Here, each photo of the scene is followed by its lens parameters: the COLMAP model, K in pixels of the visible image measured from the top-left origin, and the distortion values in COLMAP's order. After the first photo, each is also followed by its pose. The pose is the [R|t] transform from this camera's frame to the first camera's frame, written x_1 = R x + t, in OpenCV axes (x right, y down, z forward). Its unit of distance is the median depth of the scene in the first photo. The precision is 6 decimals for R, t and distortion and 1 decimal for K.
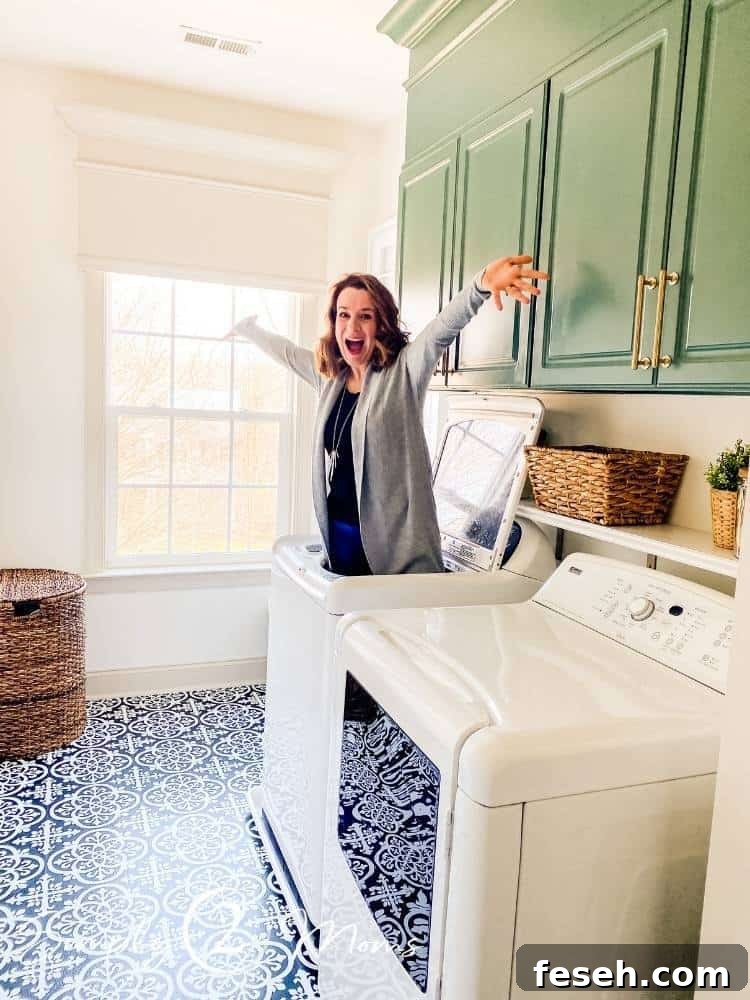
lens RADIAL K [[792.6, 0, 377.0], [0, 792.6, 498.5], [0, 0, 1]] dist [-0.000012, -0.004989]
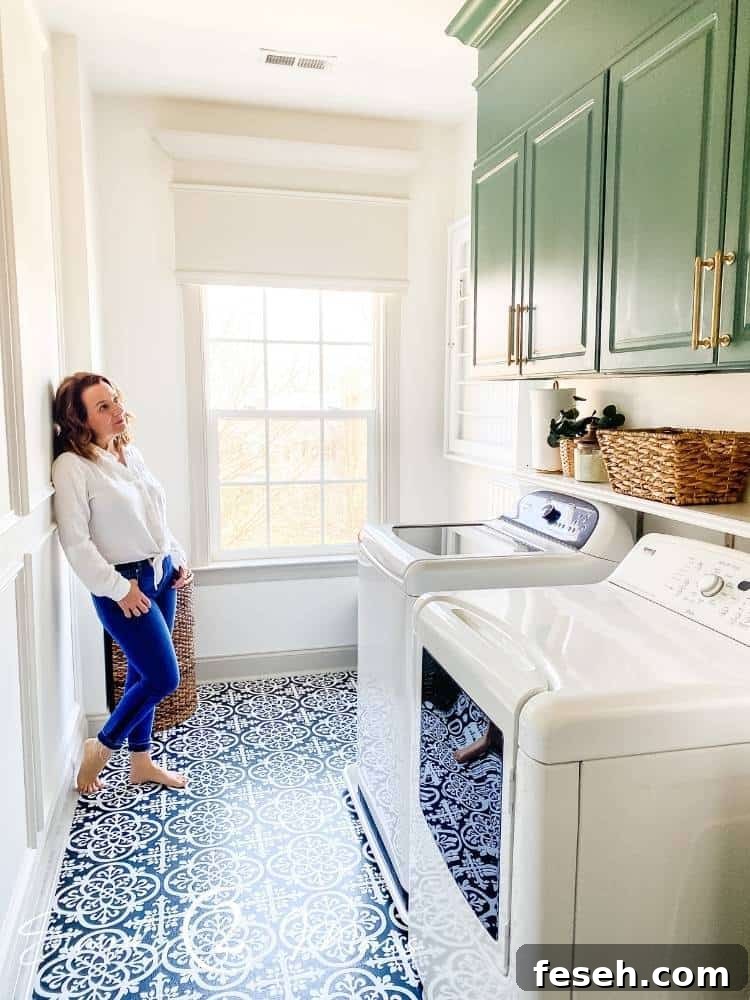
lens RADIAL K [[792.6, 0, 367.4], [0, 792.6, 499.4], [0, 0, 1]] dist [-0.000012, -0.004989]
pose [[0.989882, -0.028165, -0.139068, 0.029661], [0.029059, 0.999568, 0.004402, 0.008743], [0.138884, -0.008399, 0.990273, -0.047288]]
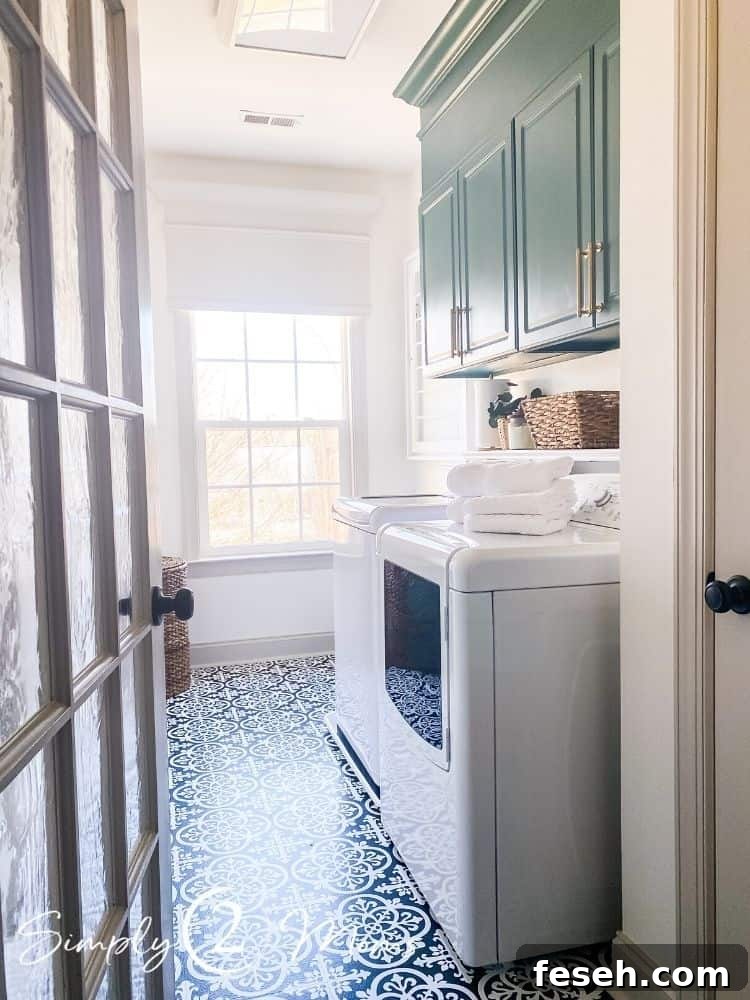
lens RADIAL K [[792.6, 0, 365.7], [0, 792.6, 503.0], [0, 0, 1]] dist [-0.000012, -0.004989]
pose [[0.992242, -0.062760, -0.107320, 0.058772], [0.056575, 0.996609, -0.059742, 0.145615], [0.110706, 0.053207, 0.992428, -0.252990]]
